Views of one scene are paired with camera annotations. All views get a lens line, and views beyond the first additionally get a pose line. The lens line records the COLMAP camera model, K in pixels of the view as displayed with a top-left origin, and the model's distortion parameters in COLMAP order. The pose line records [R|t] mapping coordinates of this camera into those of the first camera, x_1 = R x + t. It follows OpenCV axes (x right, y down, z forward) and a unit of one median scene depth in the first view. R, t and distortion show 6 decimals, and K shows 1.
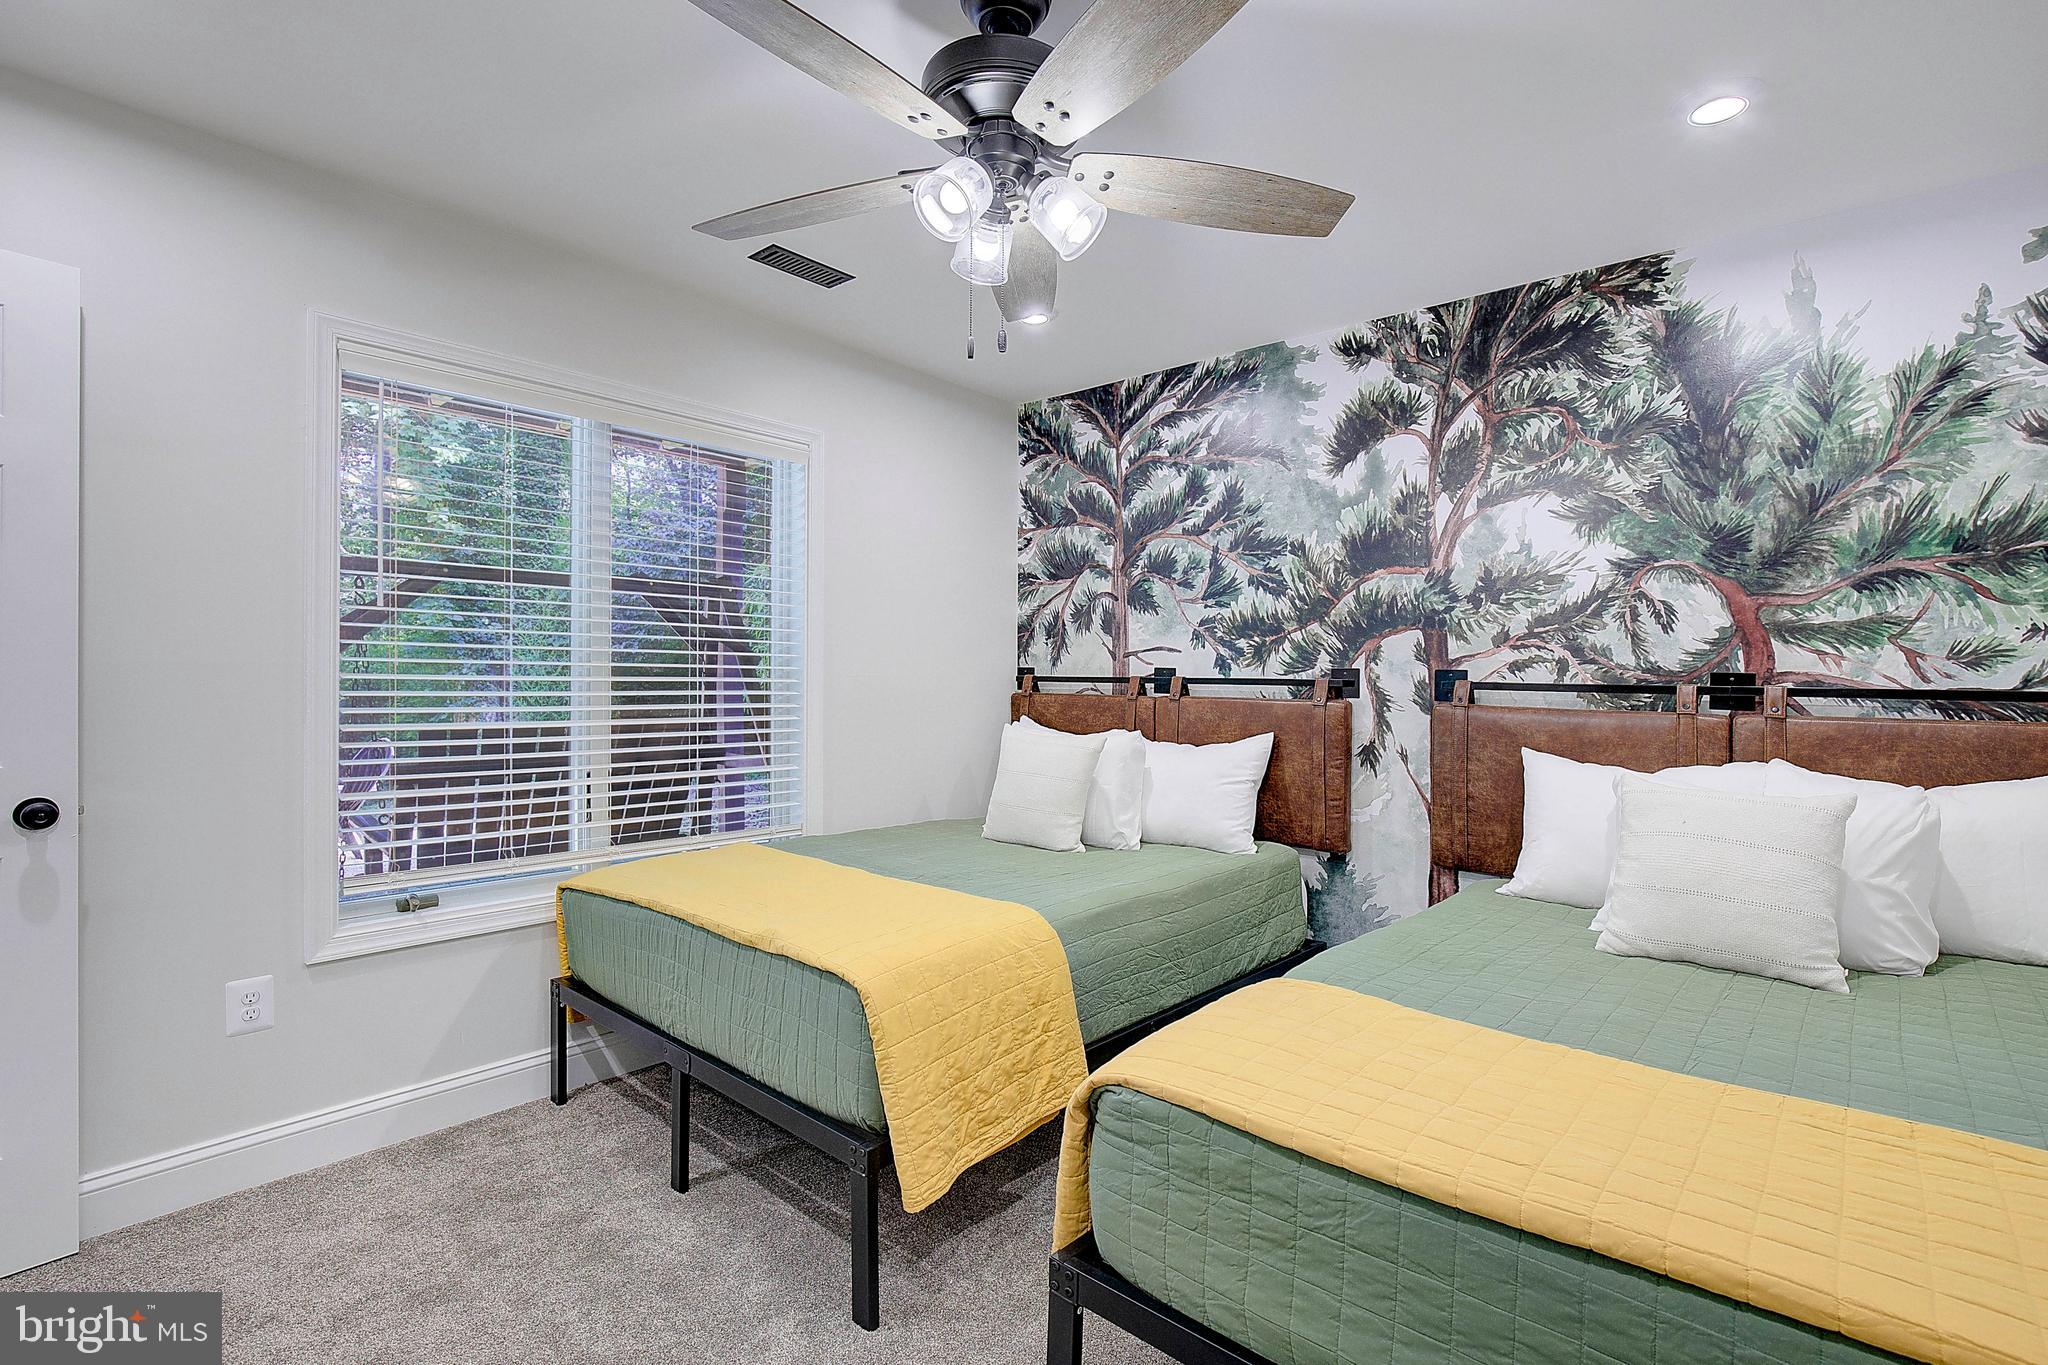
lens RADIAL K [[944.8, 0, 1030.0], [0, 944.8, 679.7], [0, 0, 1]] dist [-0.021871, 0.002840]
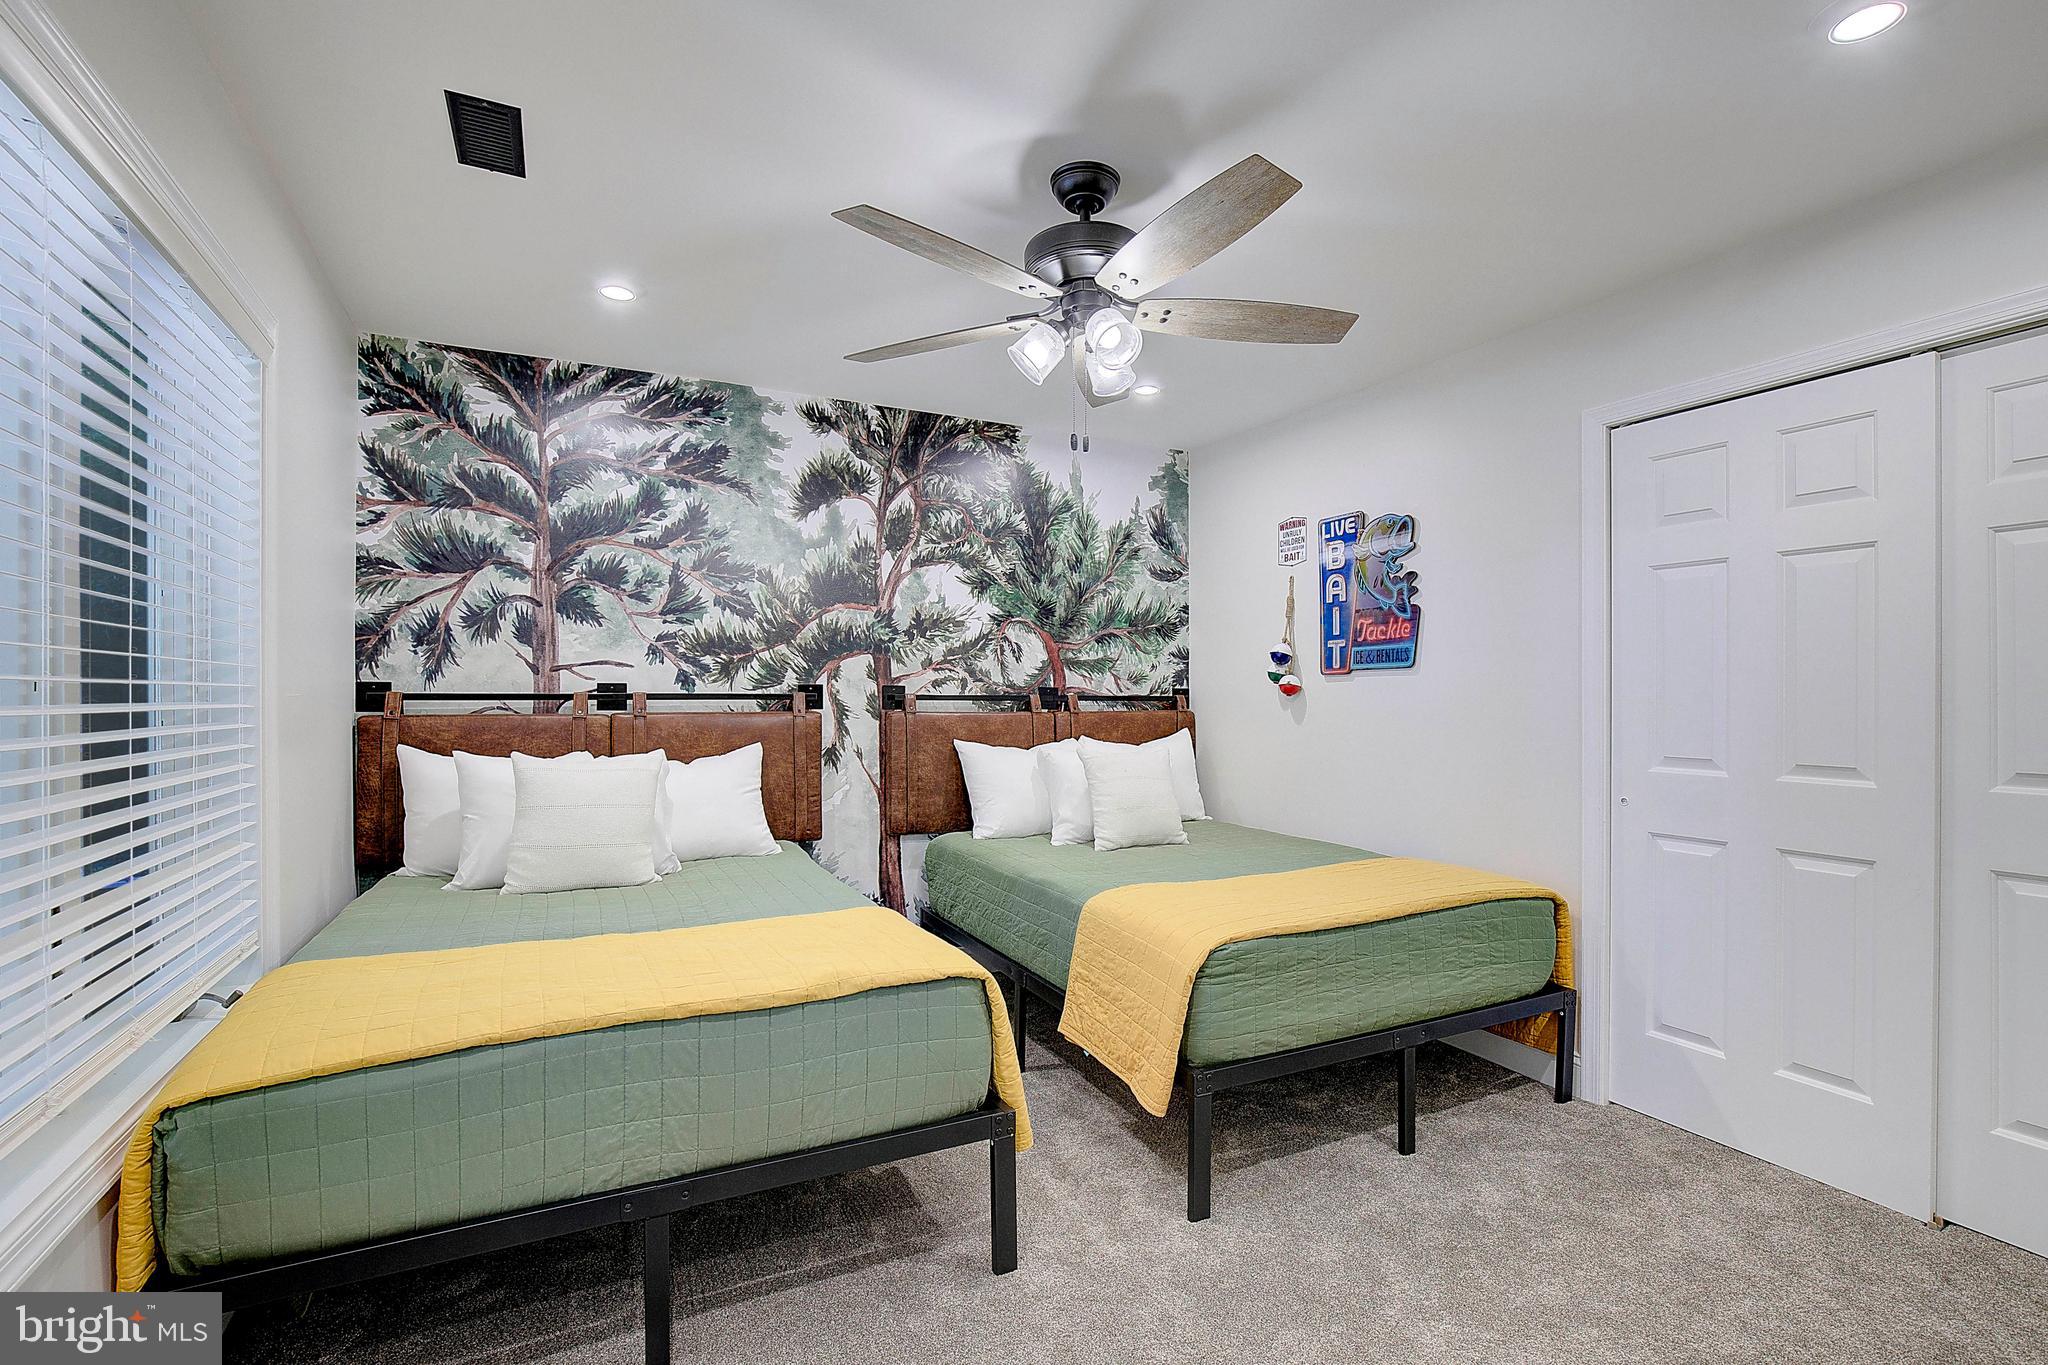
lens RADIAL K [[944.8, 0, 1038.2], [0, 944.8, 687.3], [0, 0, 1]] dist [-0.021871, 0.002840]
pose [[0.366993, -0.005423, 0.930208, -0.684314], [0.005876, 0.999977, 0.003511, -0.011084], [-0.930205, 0.004178, 0.367016, 0.308412]]
